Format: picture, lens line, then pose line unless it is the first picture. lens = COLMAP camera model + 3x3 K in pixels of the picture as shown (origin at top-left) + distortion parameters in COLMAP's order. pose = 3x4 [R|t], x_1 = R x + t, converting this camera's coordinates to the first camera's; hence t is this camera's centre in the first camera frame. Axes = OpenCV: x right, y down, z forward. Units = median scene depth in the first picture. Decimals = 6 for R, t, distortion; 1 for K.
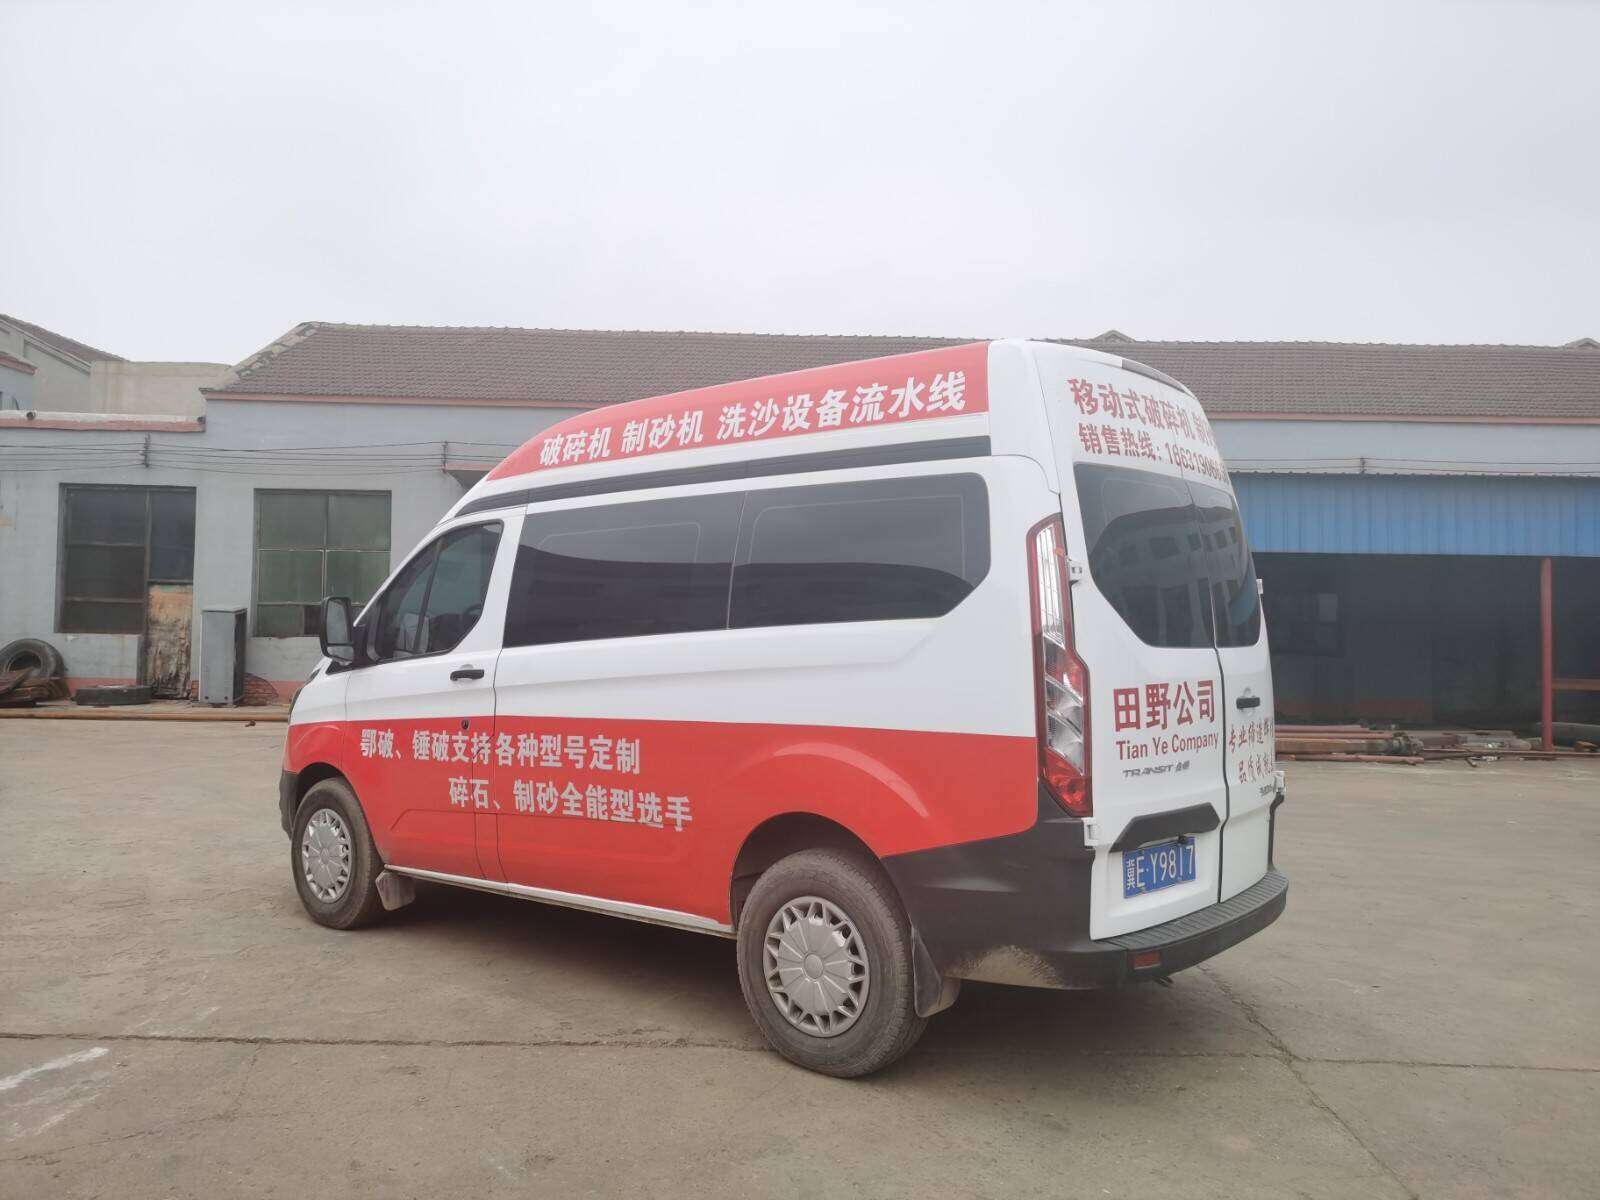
lens RADIAL K [[1227.9, 0, 800.0], [0, 1227.9, 600.0], [0, 0, 1]] dist [0.050401, -0.055403]
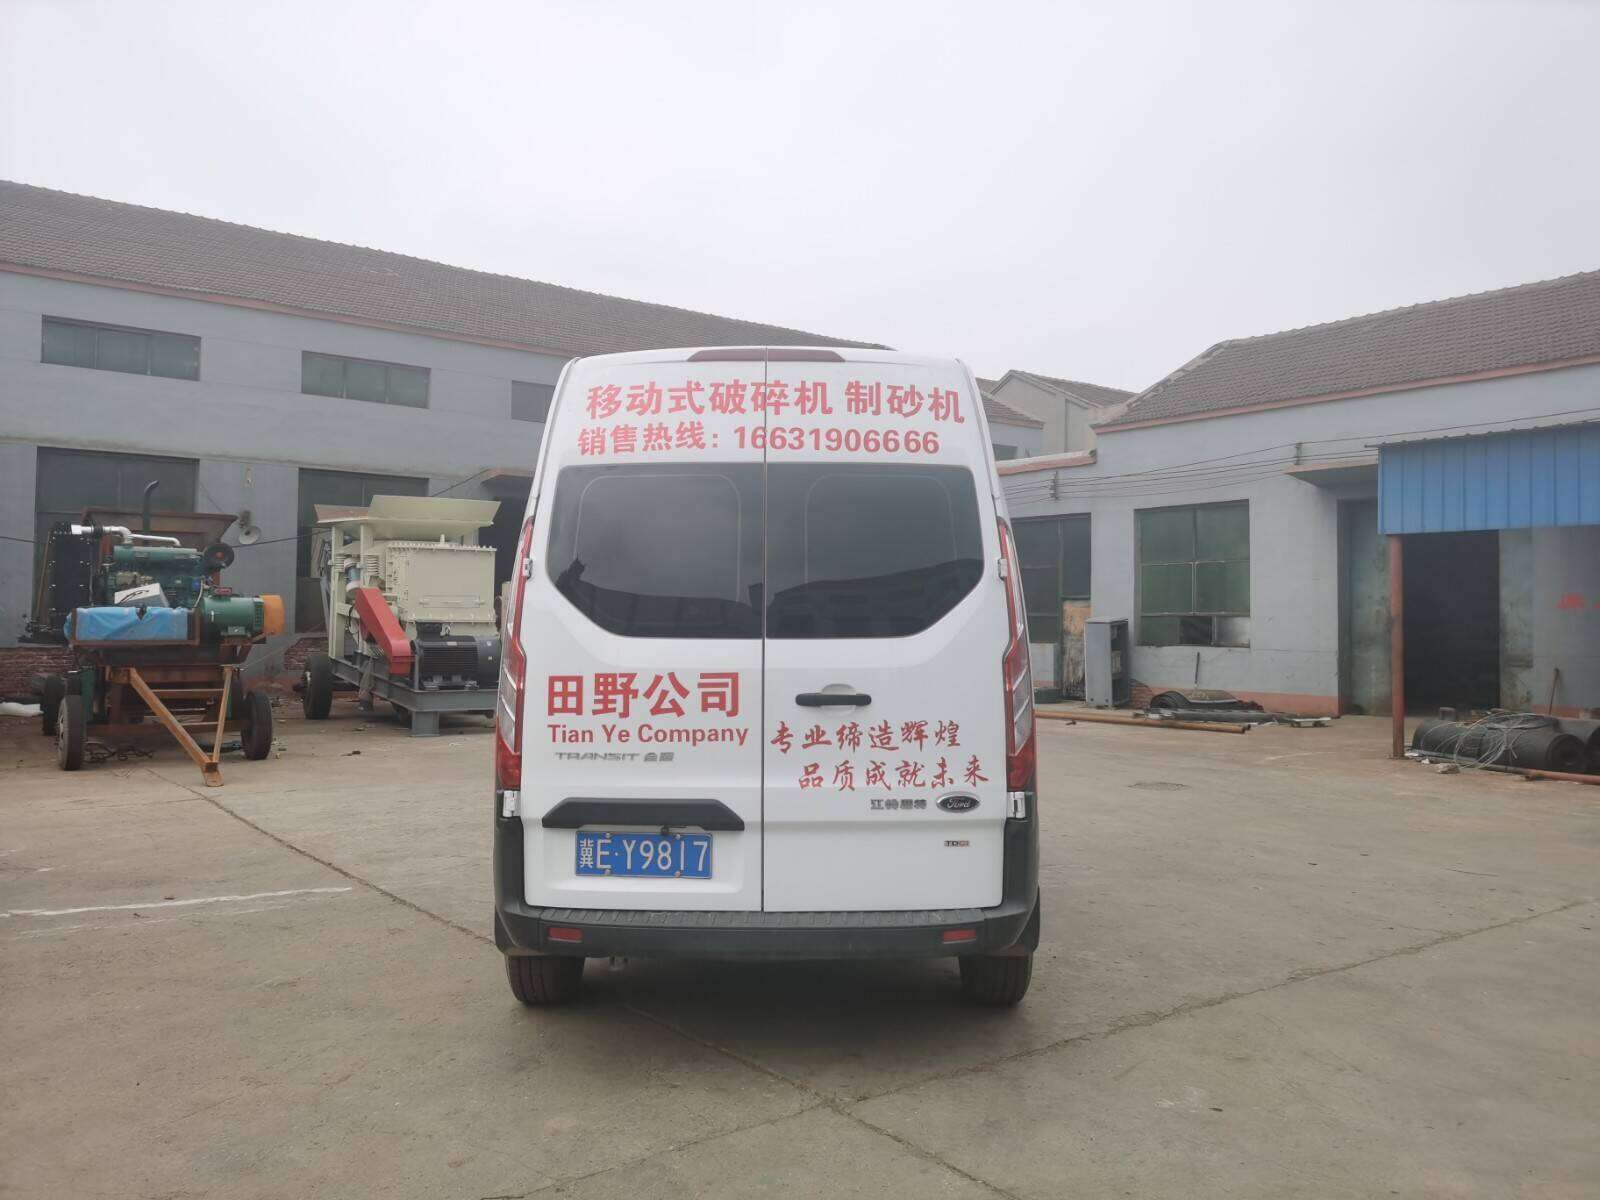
lens RADIAL K [[1227.9, 0, 800.0], [0, 1227.9, 600.0], [0, 0, 1]] dist [0.050401, -0.055403]
pose [[0.632113, -0.029929, -0.774298, 0.254815], [0.021913, 0.999545, -0.020746, 0.006899], [0.774566, -0.003853, 0.632481, 0.102010]]
